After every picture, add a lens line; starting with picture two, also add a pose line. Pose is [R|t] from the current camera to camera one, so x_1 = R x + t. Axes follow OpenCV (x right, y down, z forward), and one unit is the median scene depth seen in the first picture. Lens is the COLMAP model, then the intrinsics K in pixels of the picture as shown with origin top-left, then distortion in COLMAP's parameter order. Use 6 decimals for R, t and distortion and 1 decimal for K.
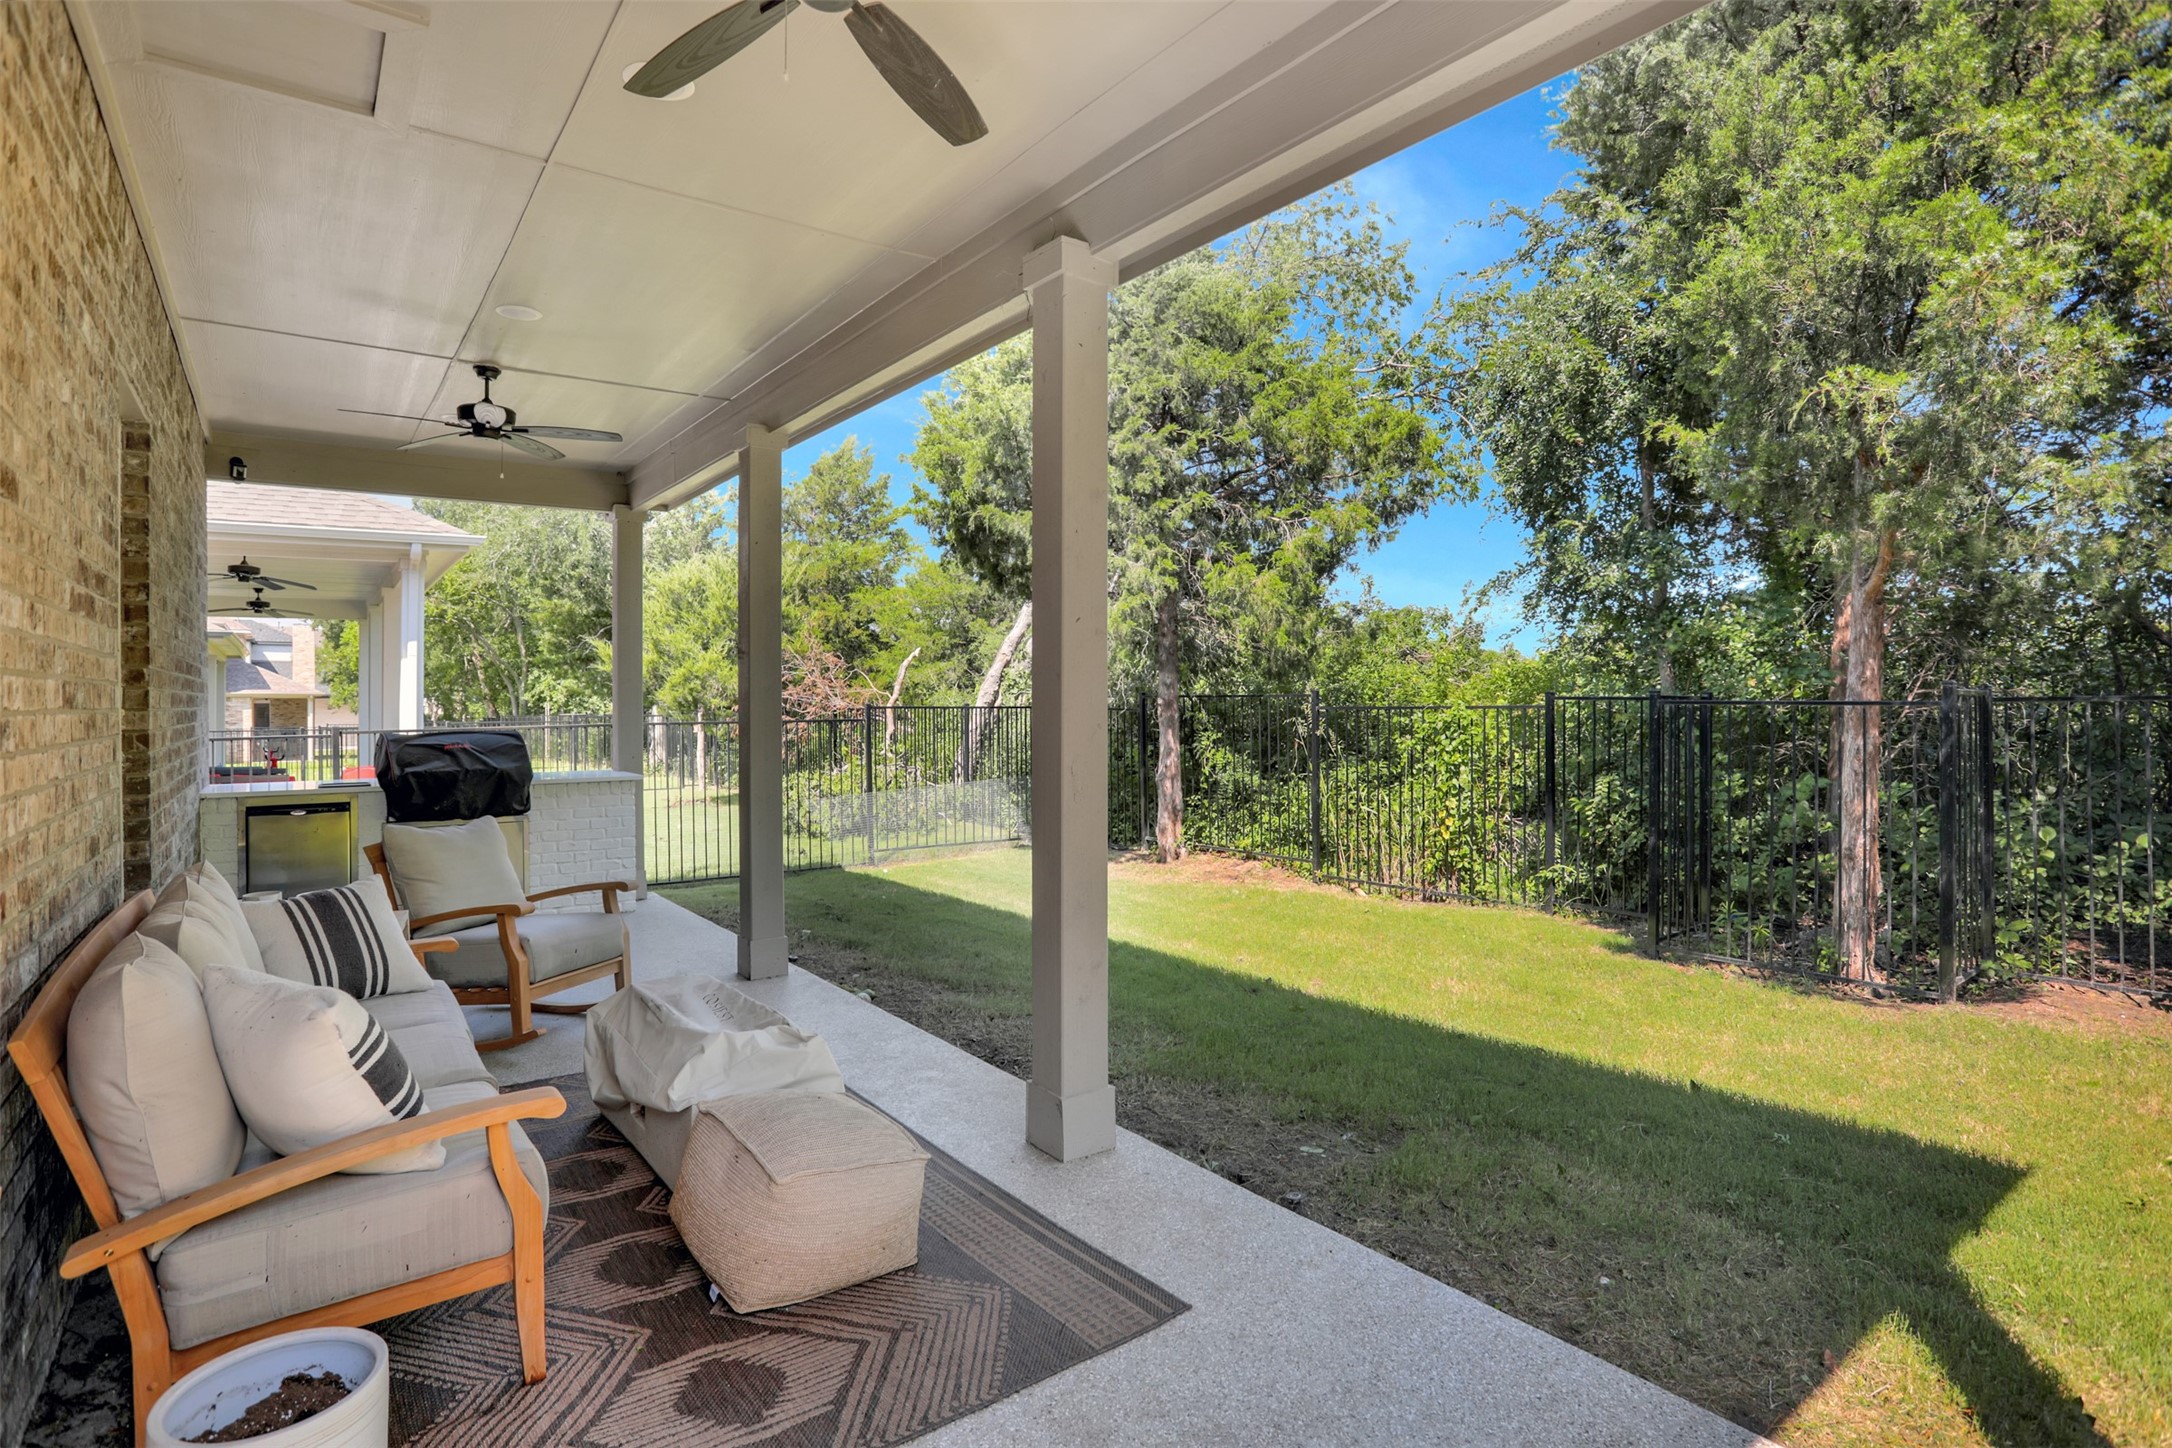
lens RADIAL K [[1096.2, 0, 1173.6], [0, 1096.2, 708.3], [0, 0, 1]] dist [-0.061206, 0.022847]
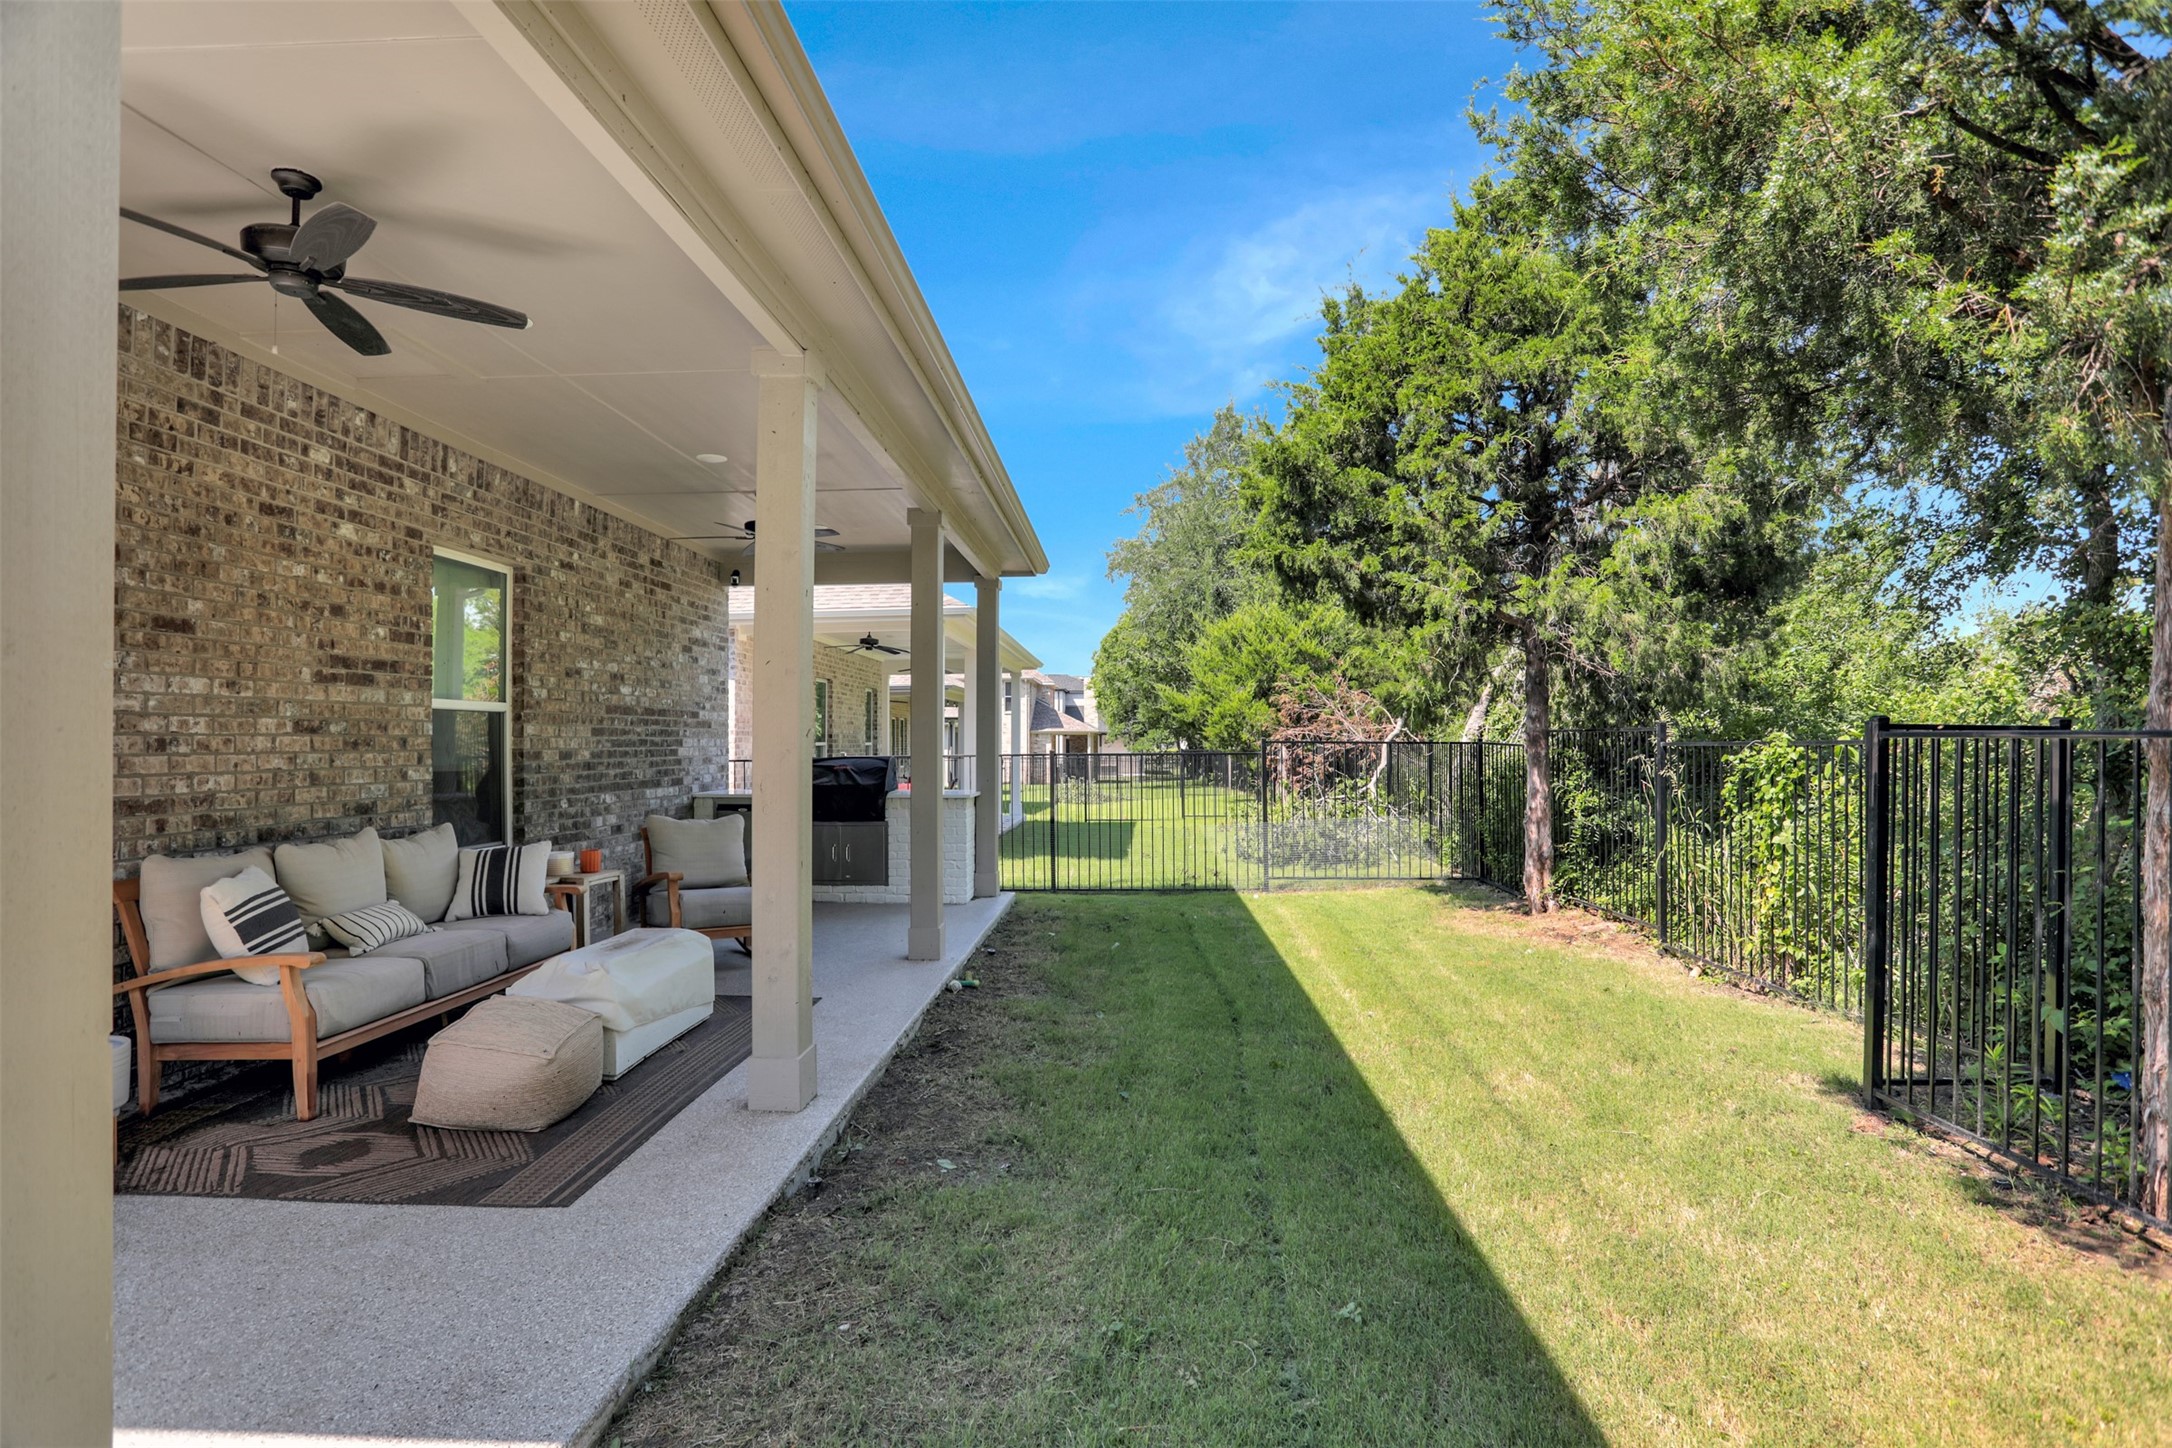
lens RADIAL K [[1096.2, 0, 1126.3], [0, 1096.2, 737.7], [0, 0, 1]] dist [-0.061206, 0.022847]
pose [[0.775446, 0.002146, -0.631410, 0.367318], [-0.006944, 0.999963, -0.005130, 0.001923], [0.631376, 0.008363, 0.775432, 0.120361]]
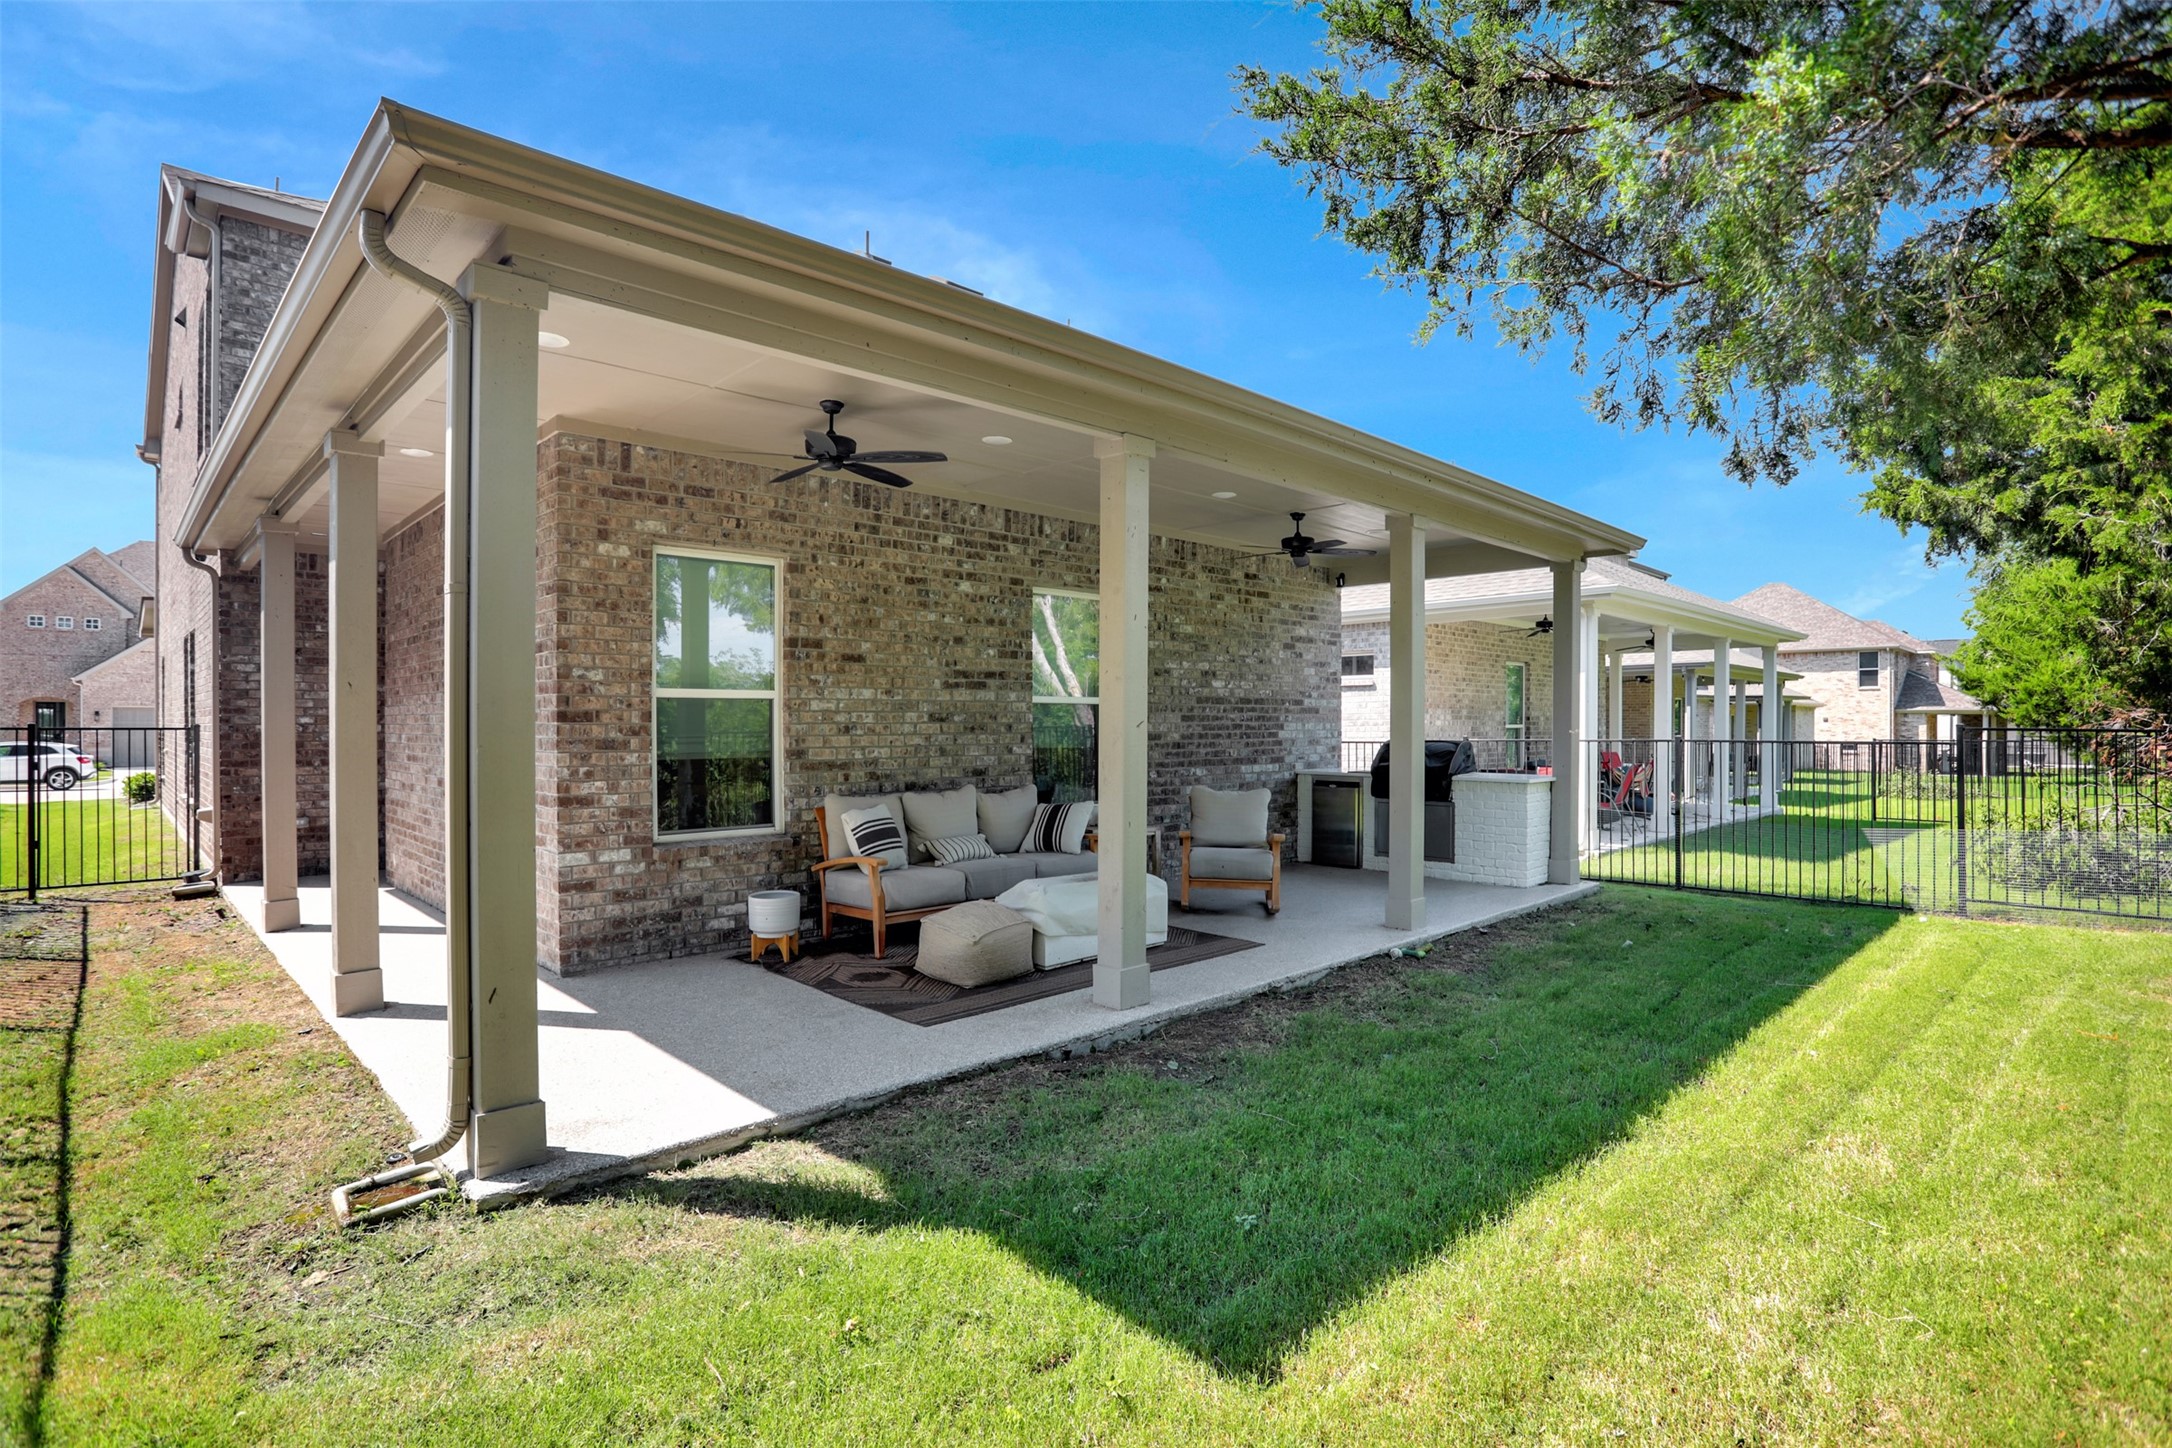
lens RADIAL K [[1096.2, 0, 1085.3], [0, 1096.2, 730.6], [0, 0, 1]] dist [-0.061206, 0.022847]
pose [[0.108037, 0.014426, -0.994042, 0.569362], [-0.007447, 0.999878, 0.013702, -0.005938], [0.994119, 0.005923, 0.108131, 0.297828]]
